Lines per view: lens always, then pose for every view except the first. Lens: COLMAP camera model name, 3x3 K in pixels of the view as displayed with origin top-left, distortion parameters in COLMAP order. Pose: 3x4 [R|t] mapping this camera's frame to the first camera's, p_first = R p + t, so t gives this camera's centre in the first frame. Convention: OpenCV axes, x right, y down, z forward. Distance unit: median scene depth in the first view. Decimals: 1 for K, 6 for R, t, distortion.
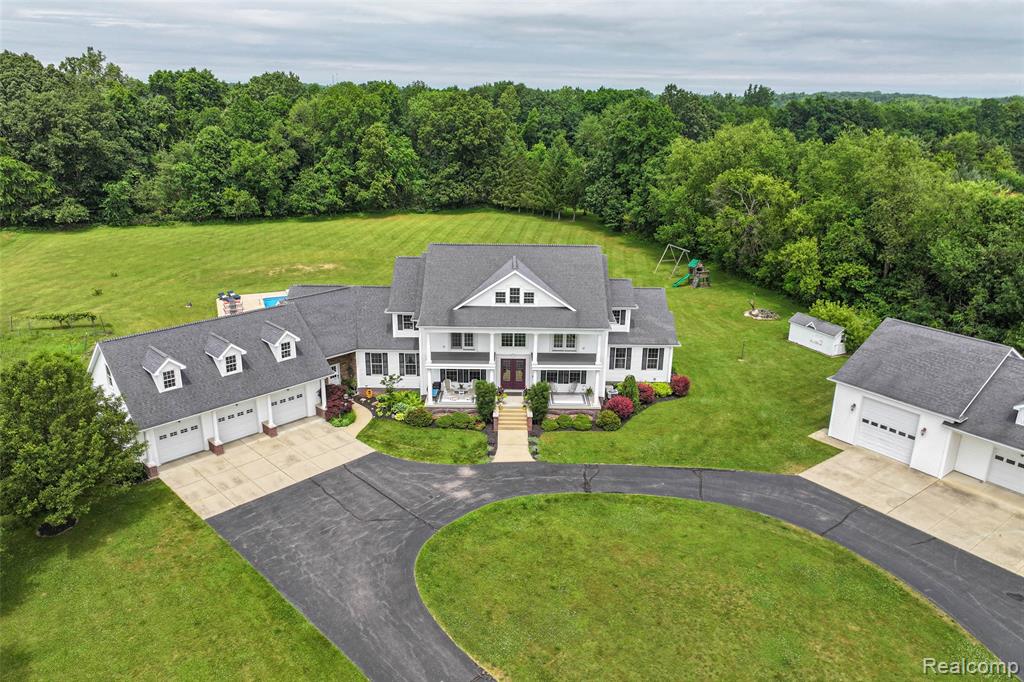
lens RADIAL K [[718.6, 0, 514.9], [0, 718.6, 339.1], [0, 0, 1]] dist [0.008118, 0.000514]
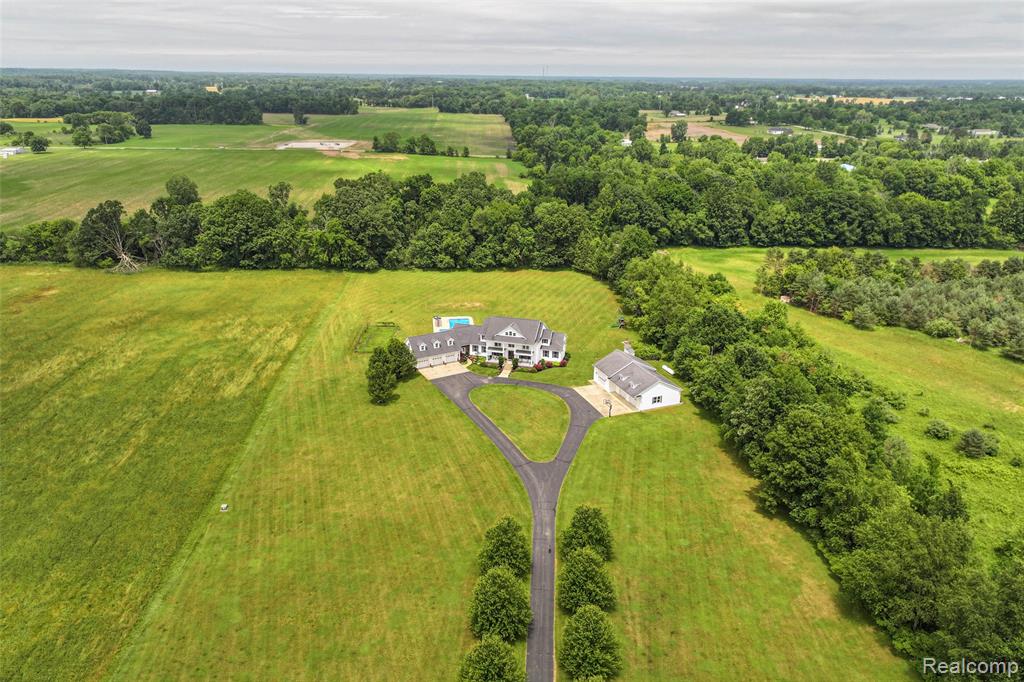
lens RADIAL K [[718.6, 0, 514.9], [0, 718.6, 339.1], [0, 0, 1]] dist [0.008118, 0.000514]
pose [[0.962358, 0.089973, -0.256460, 0.894610], [-0.084117, 0.995885, 0.033736, -0.146801], [0.258440, -0.010894, 0.965966, -2.352034]]
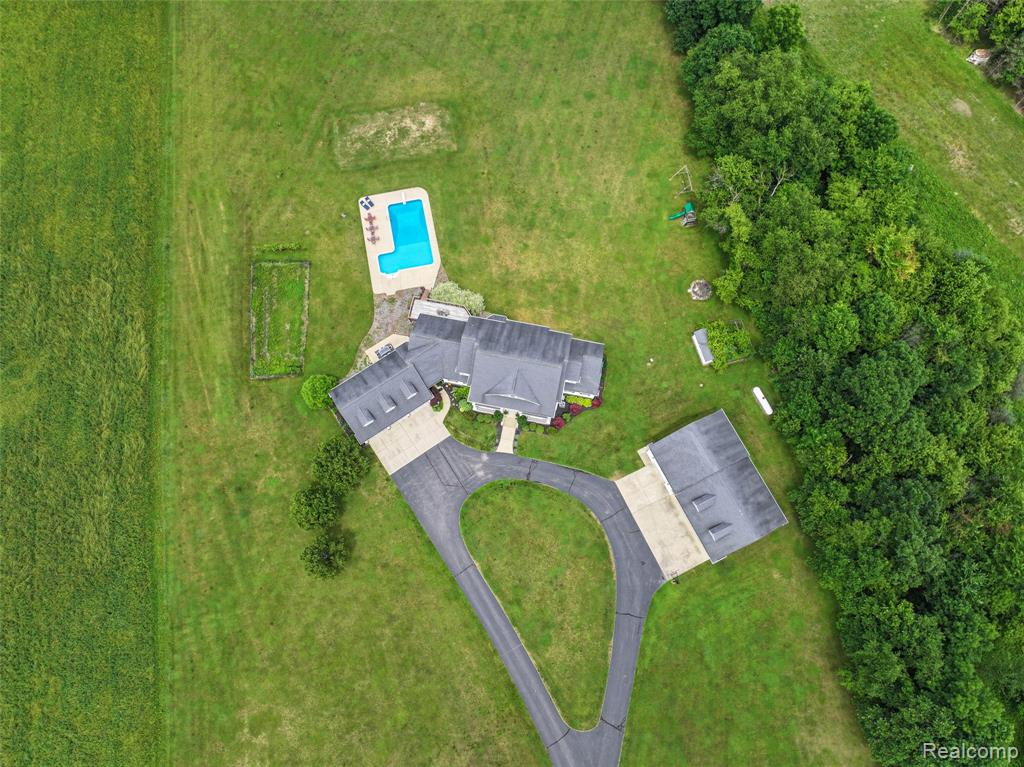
lens RADIAL K [[709.7, 0, 512.0], [0, 709.7, 383.5], [0, 0, 1]] dist [0.003610, 0.000360]
pose [[0.980220, 0.187159, -0.064343, 0.116690], [-0.056611, 0.576680, 0.815006, -1.688565], [0.189641, -0.795243, 0.575869, -0.181455]]
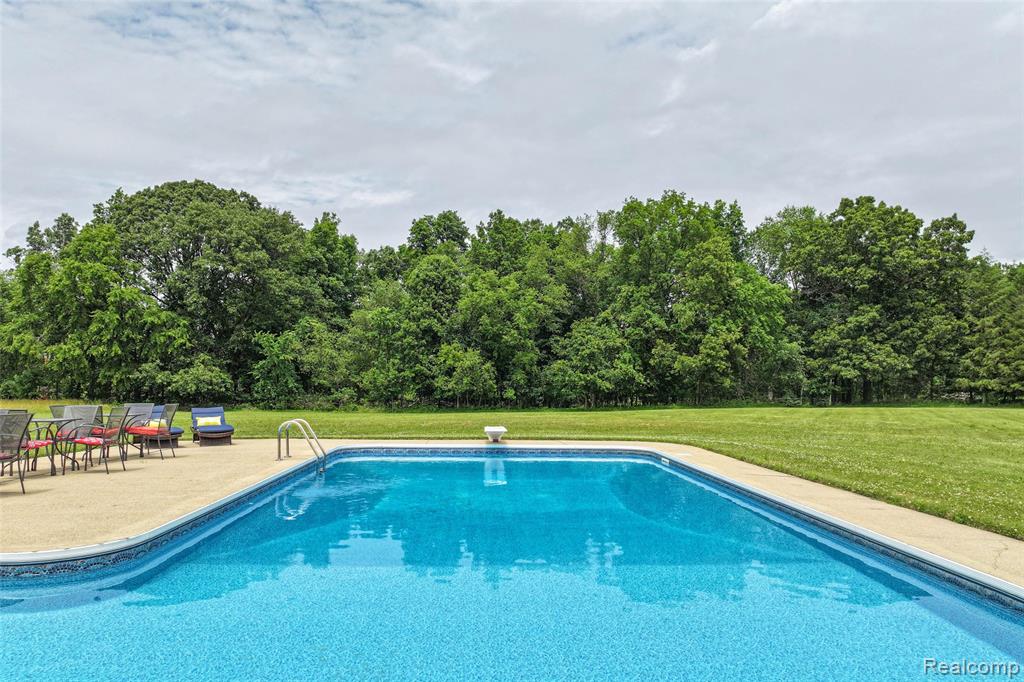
lens RADIAL K [[718.6, 0, 514.9], [0, 718.6, 339.1], [0, 0, 1]] dist [0.008118, 0.000514]
pose [[0.940498, -0.026541, -0.338761, -0.400072], [-0.107321, 0.922713, -0.370246, -0.027133], [0.322406, 0.384572, 0.864962, 1.343454]]
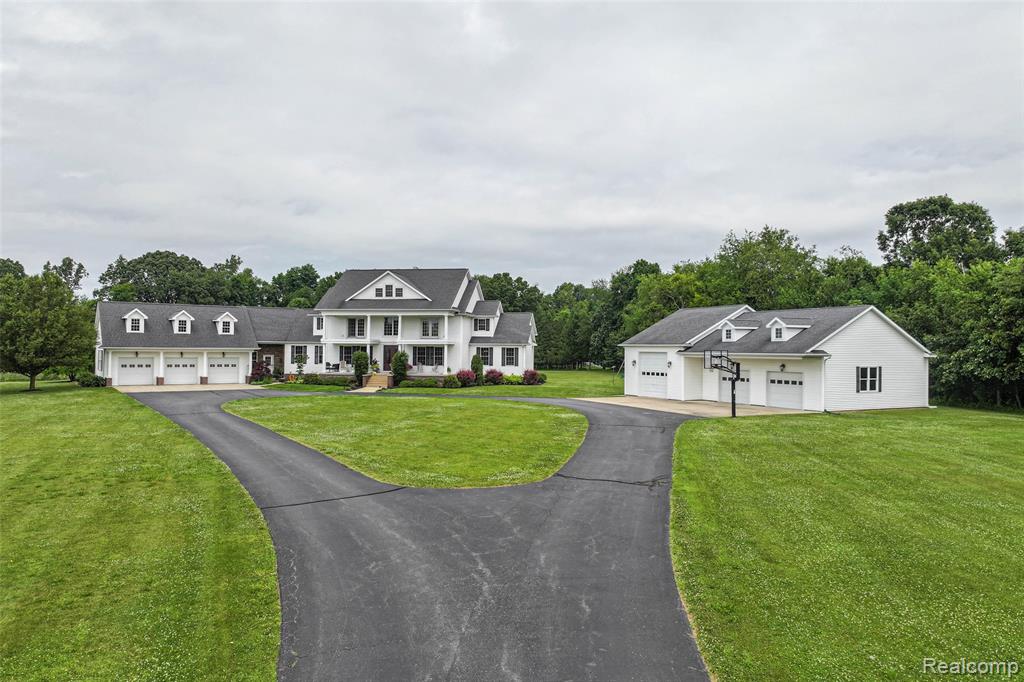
lens RADIAL K [[718.6, 0, 514.9], [0, 718.6, 339.1], [0, 0, 1]] dist [0.008118, 0.000514]
pose [[0.982870, -0.010195, -0.184016, 0.450421], [-0.052684, 0.941260, -0.333548, 0.434568], [0.176608, 0.337529, 0.924599, -0.173836]]
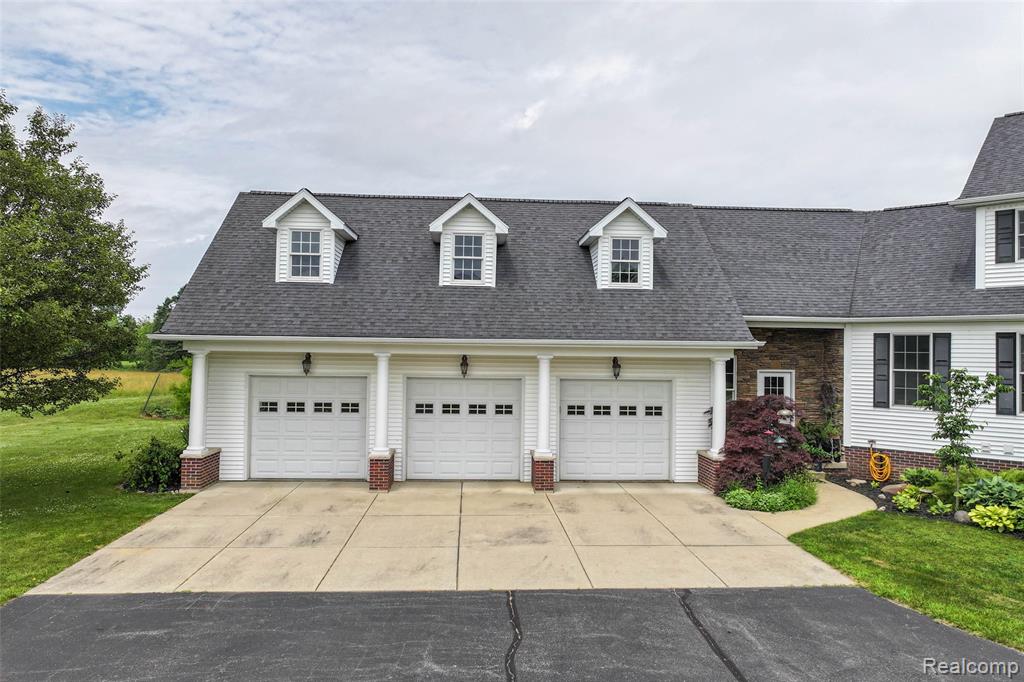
lens RADIAL K [[718.6, 0, 514.9], [0, 718.6, 339.1], [0, 0, 1]] dist [0.008118, 0.000514]
pose [[0.739279, -0.019568, -0.673115, -0.107688], [-0.218840, 0.938341, -0.267630, 0.146491], [0.636848, 0.345157, 0.689414, 0.667282]]
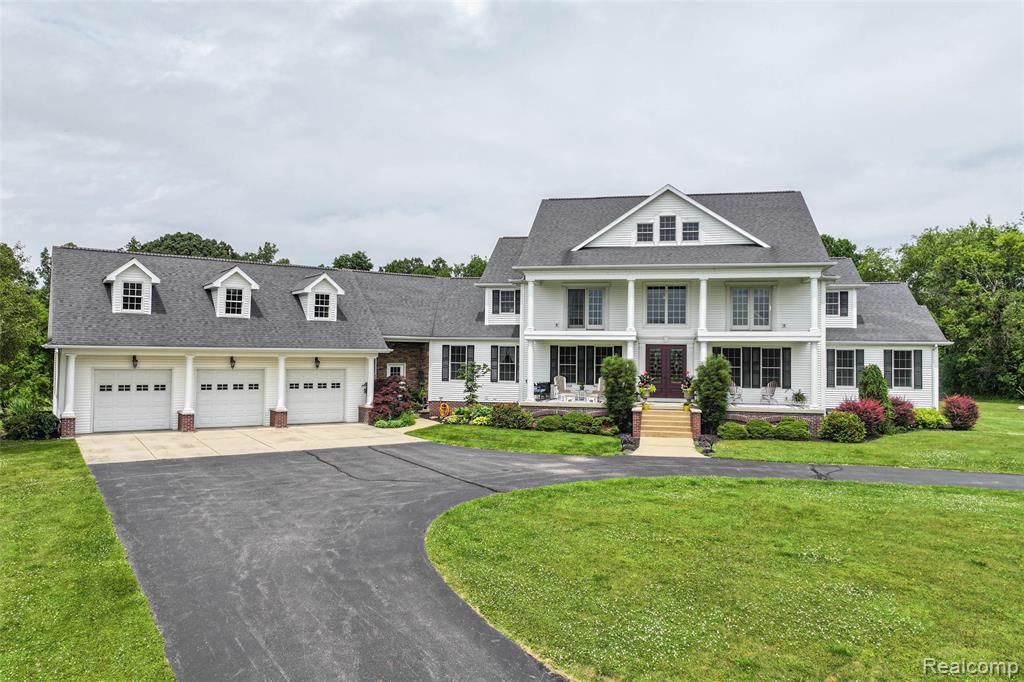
lens RADIAL K [[718.6, 0, 514.9], [0, 718.6, 339.1], [0, 0, 1]] dist [0.008118, 0.000514]
pose [[0.978740, -0.009449, -0.204886, -0.002894], [-0.062387, 0.937890, -0.341279, 0.240817], [0.195385, 0.346805, 0.917361, 0.390370]]
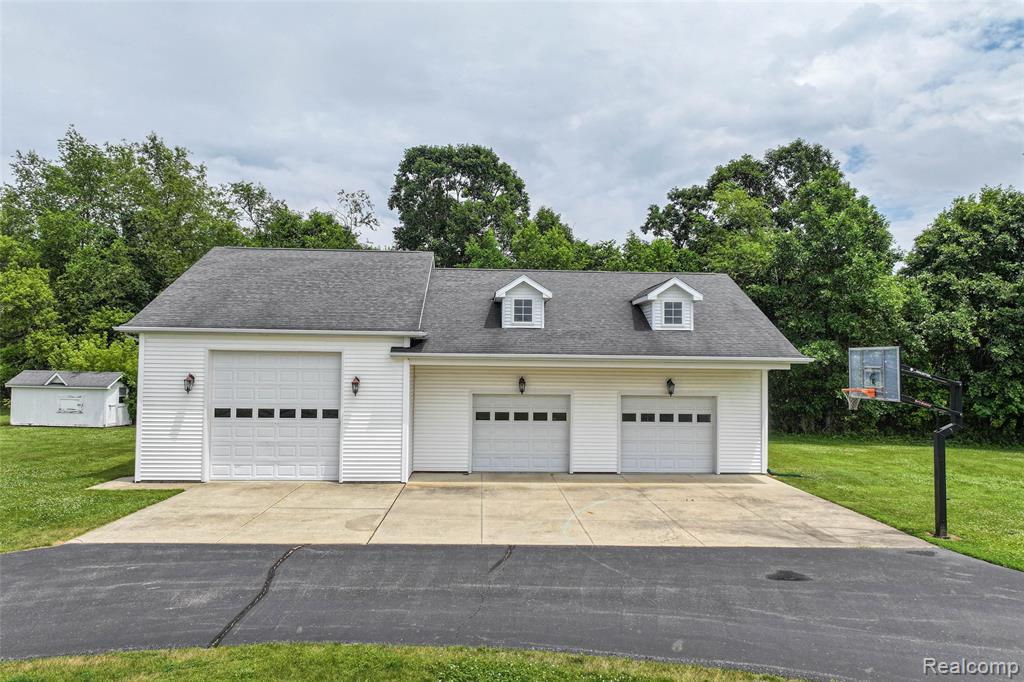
lens RADIAL K [[710.9, 0, 512.0], [0, 710.9, 341.0], [0, 0, 1]] dist [0.013286, 0.004454]
pose [[0.570172, 0.020798, 0.821262, 0.217688], [0.263301, 0.942317, -0.206664, 0.185753], [-0.778188, 0.334074, 0.531806, 0.573386]]
